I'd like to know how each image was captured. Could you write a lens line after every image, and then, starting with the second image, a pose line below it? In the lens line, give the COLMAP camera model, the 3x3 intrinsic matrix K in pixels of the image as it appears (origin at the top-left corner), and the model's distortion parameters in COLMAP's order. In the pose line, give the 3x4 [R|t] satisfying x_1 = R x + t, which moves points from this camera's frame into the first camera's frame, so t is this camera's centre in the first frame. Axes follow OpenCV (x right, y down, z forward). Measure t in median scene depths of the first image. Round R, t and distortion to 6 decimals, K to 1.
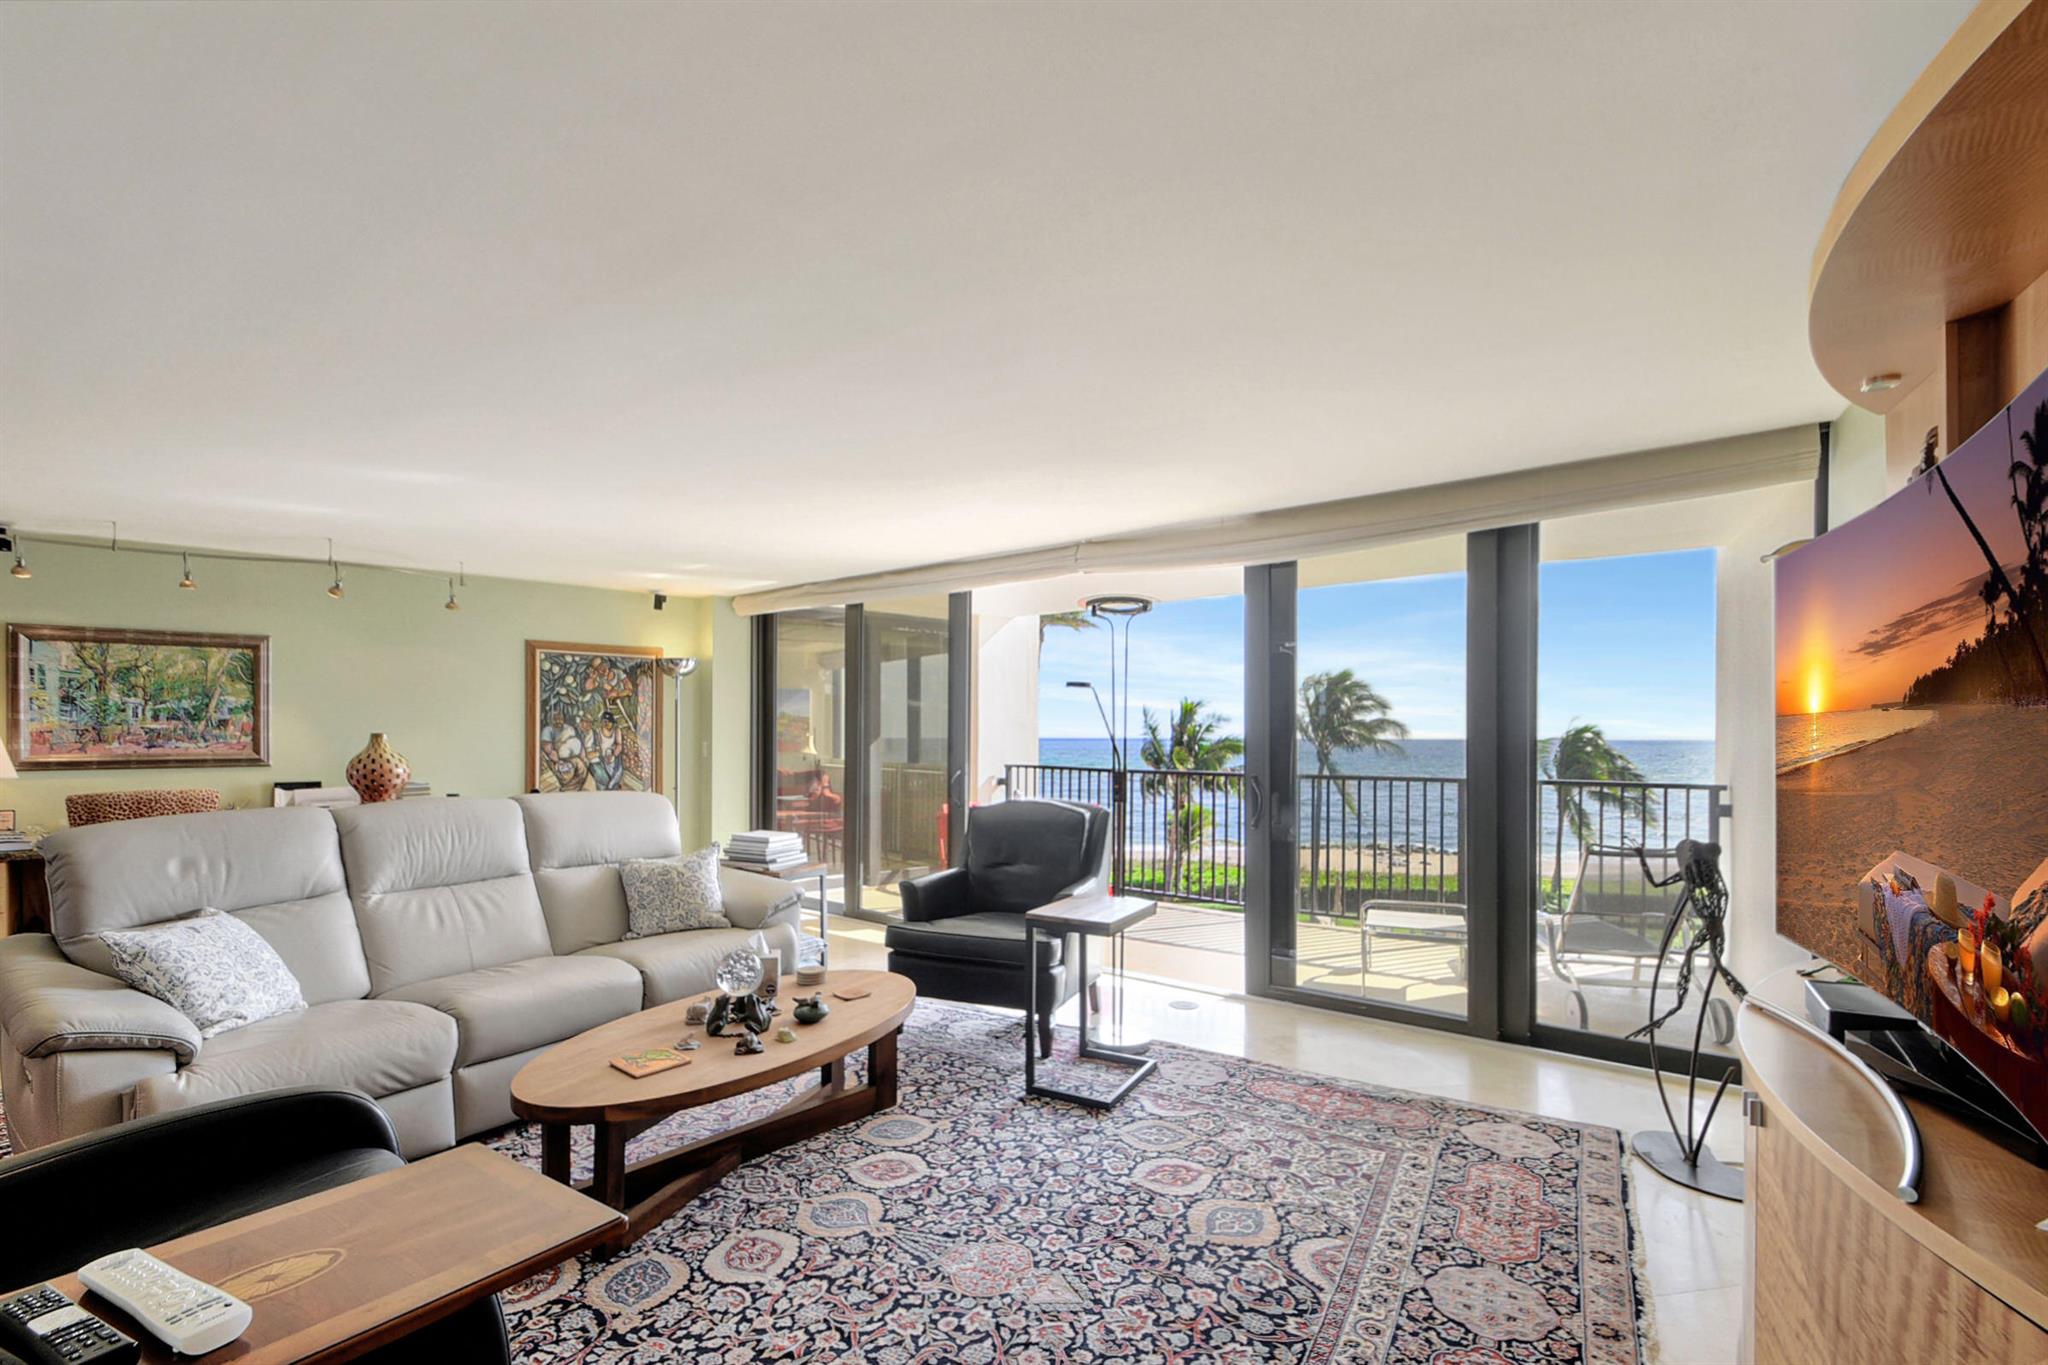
lens RADIAL K [[909.5, 0, 998.4], [0, 909.5, 727.9], [0, 0, 1]] dist [0.028828, -0.026869]
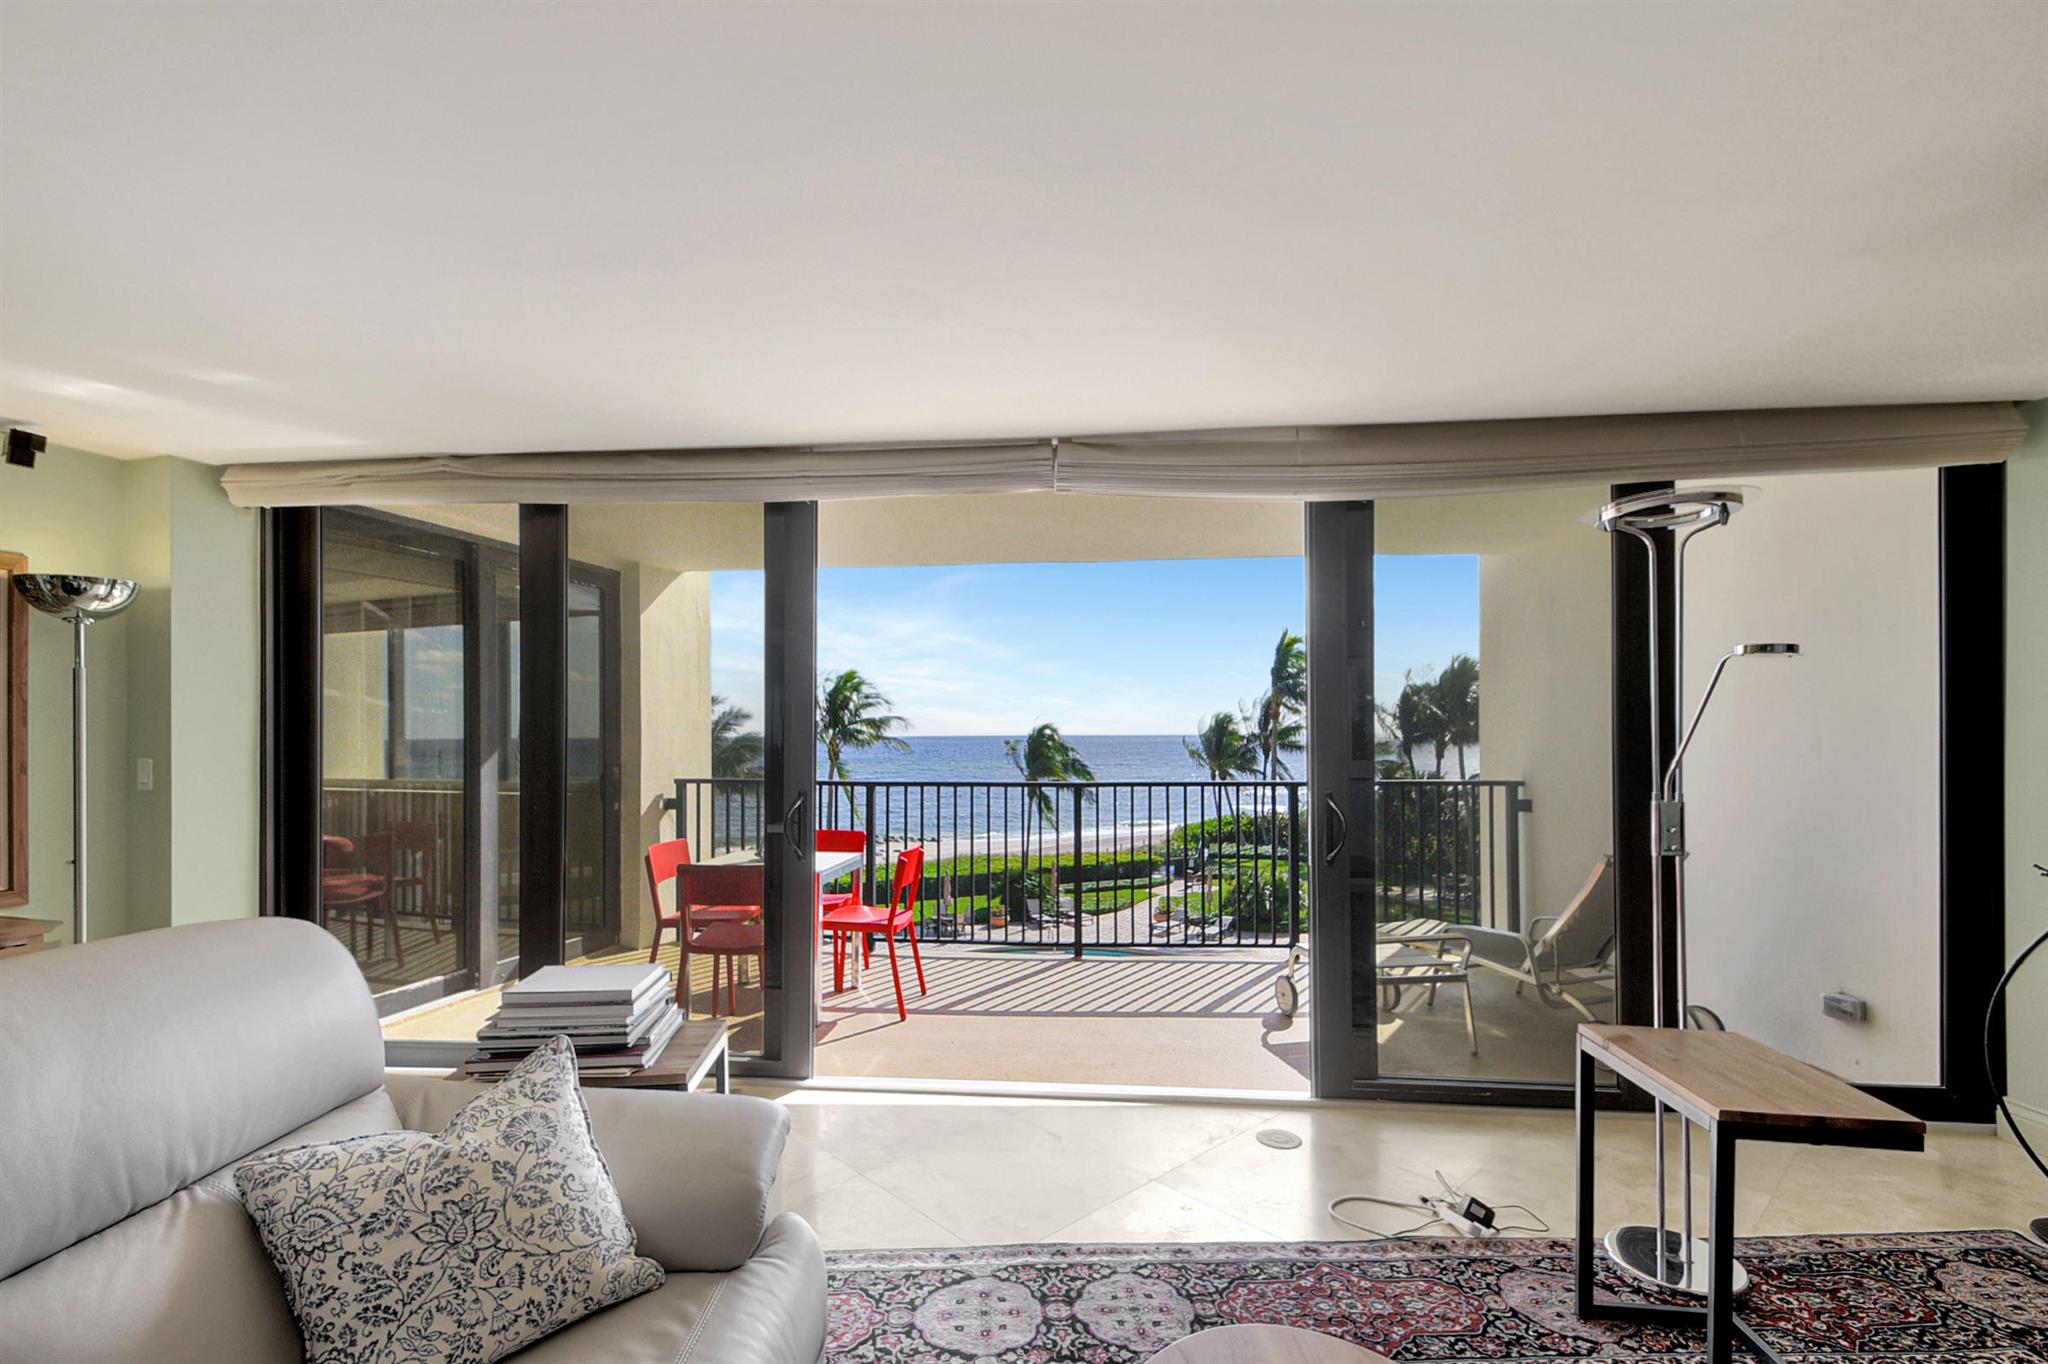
lens RADIAL K [[907.5, 0, 1006.7], [0, 907.5, 740.3], [0, 0, 1]] dist [0.002394, 0.000211]
pose [[0.833299, -0.010123, 0.552730, -0.208953], [0.001074, 0.999860, 0.016694, -0.001824], [-0.552822, -0.013317, 0.833193, 0.344962]]
